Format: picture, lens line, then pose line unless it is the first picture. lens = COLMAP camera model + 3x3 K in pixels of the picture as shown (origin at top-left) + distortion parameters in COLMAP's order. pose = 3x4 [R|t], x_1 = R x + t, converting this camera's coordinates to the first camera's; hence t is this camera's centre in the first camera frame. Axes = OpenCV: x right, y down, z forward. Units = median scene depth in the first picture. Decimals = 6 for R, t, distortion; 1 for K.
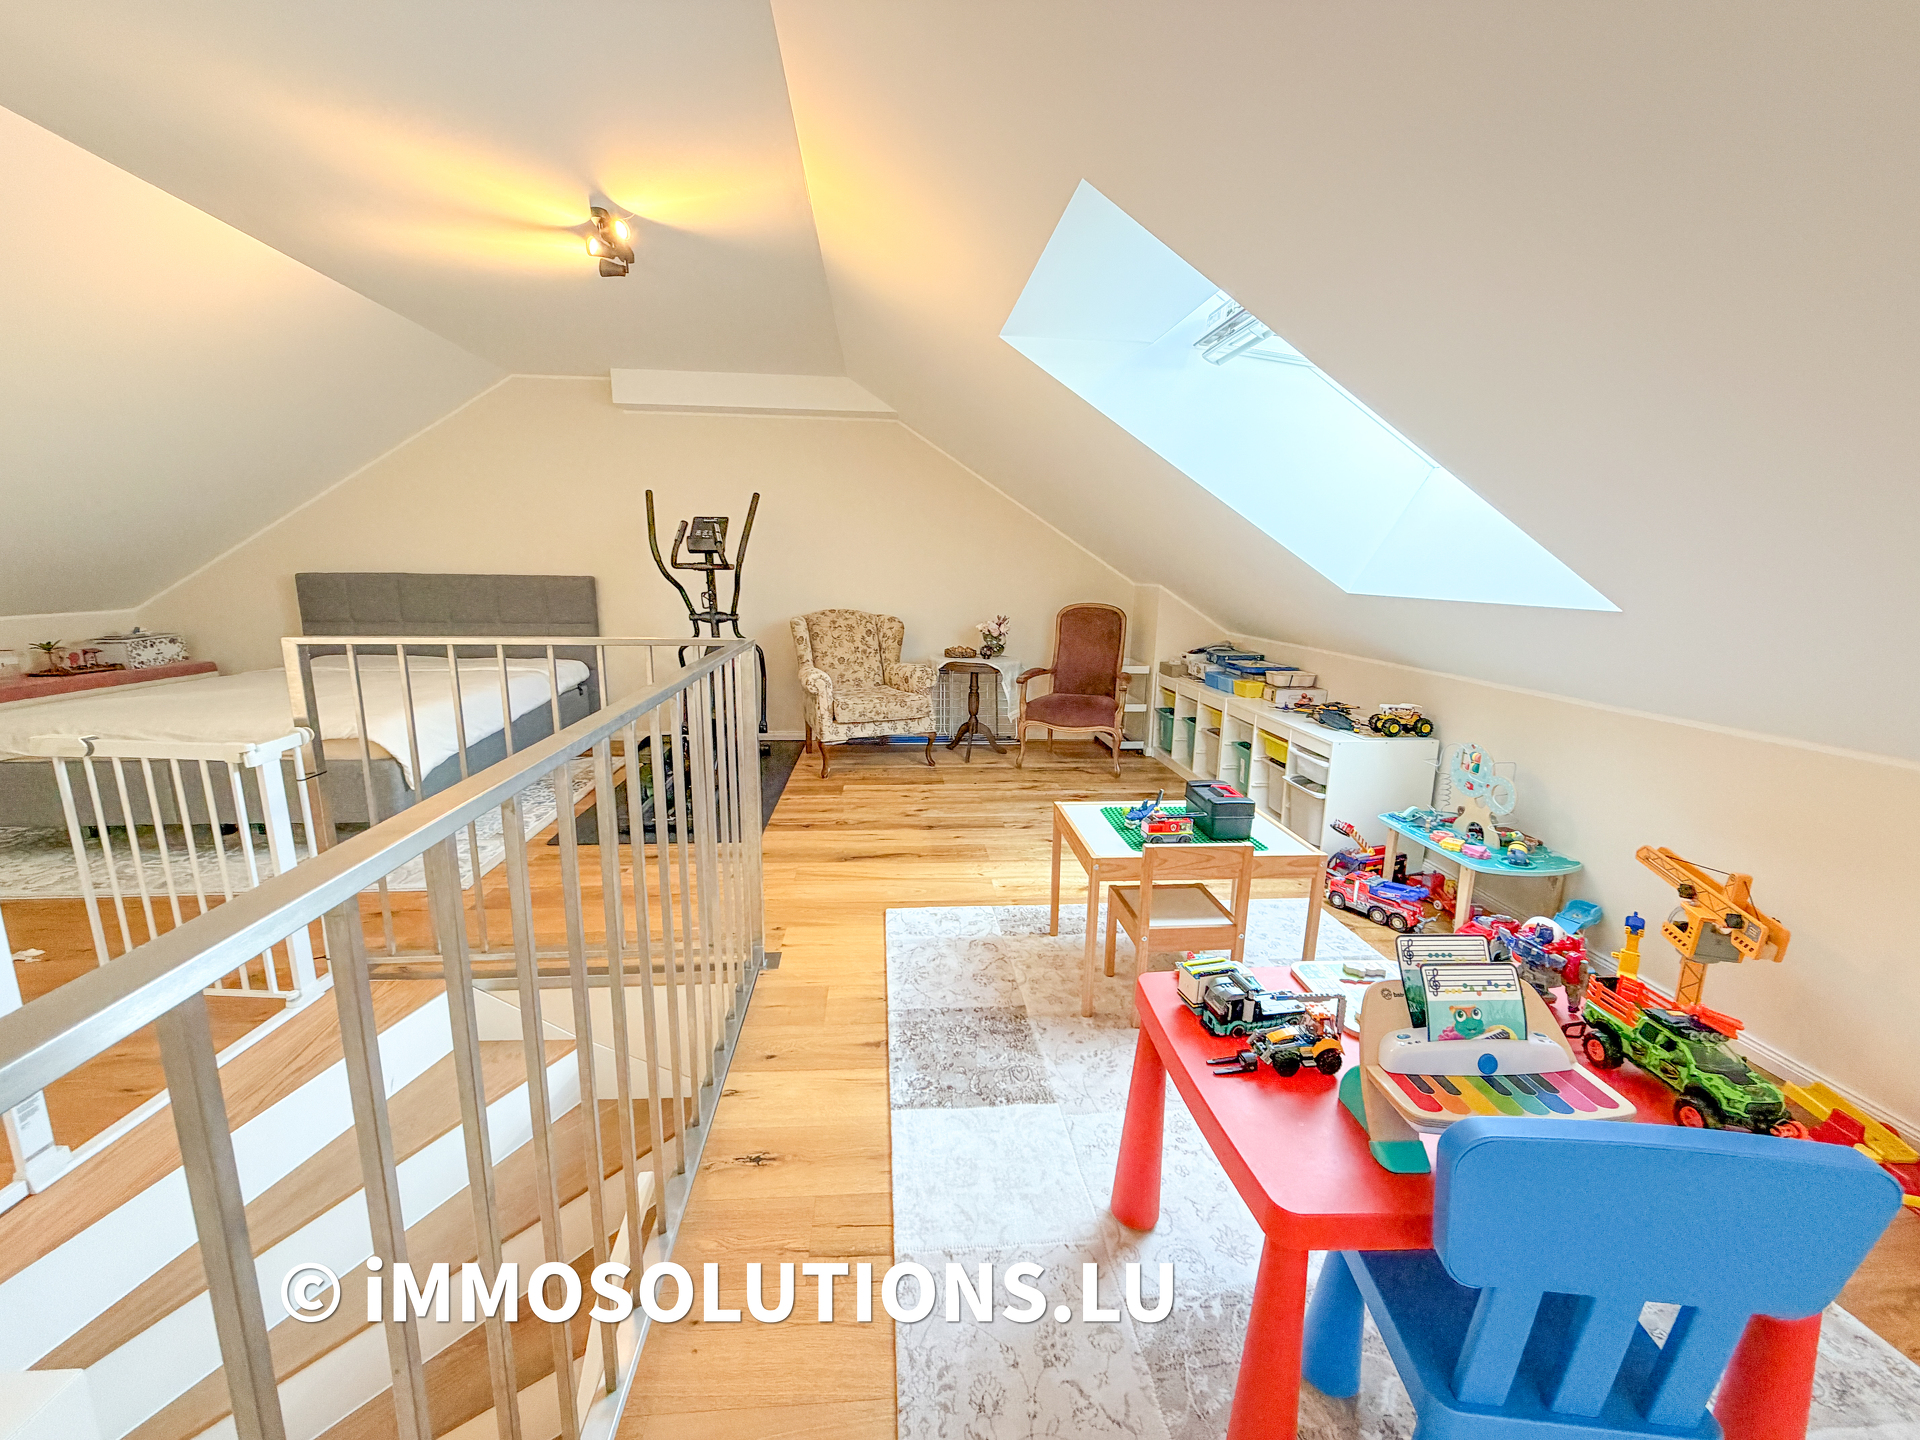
lens RADIAL K [[760.5, 0, 960.0], [0, 760.5, 720.0], [0, 0, 1]] dist [0.000812, 0.000149]
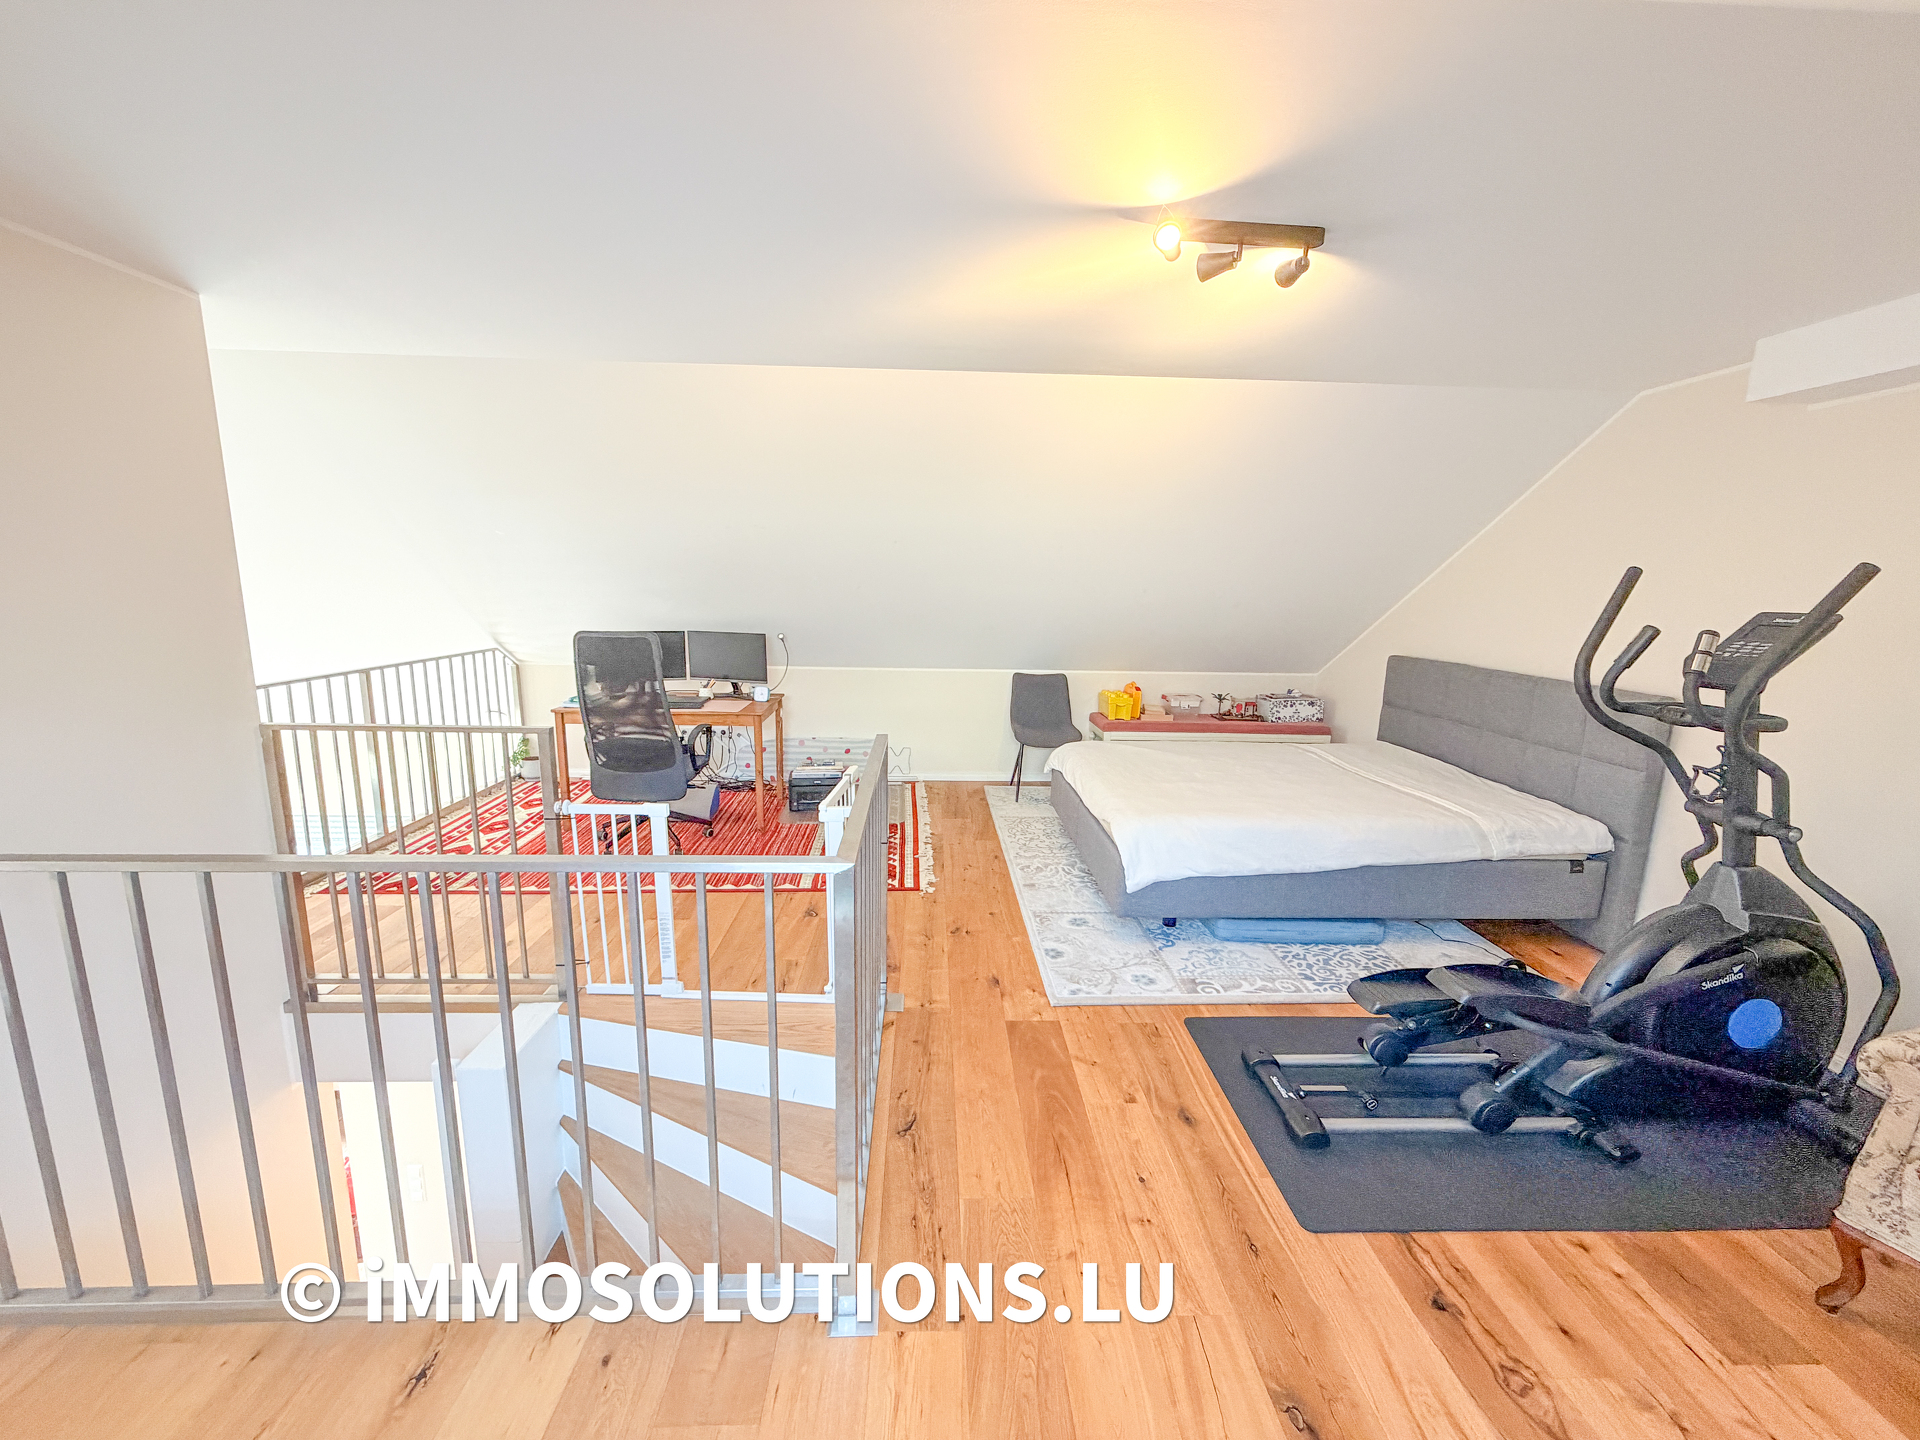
lens RADIAL K [[760.5, 0, 960.0], [0, 760.5, 720.0], [0, 0, 1]] dist [0.000812, 0.000149]
pose [[-0.061055, 0.160875, -0.985085, 0.166618], [-0.211339, 0.962466, 0.170280, -0.170256], [0.975504, 0.218584, -0.024764, 0.520995]]
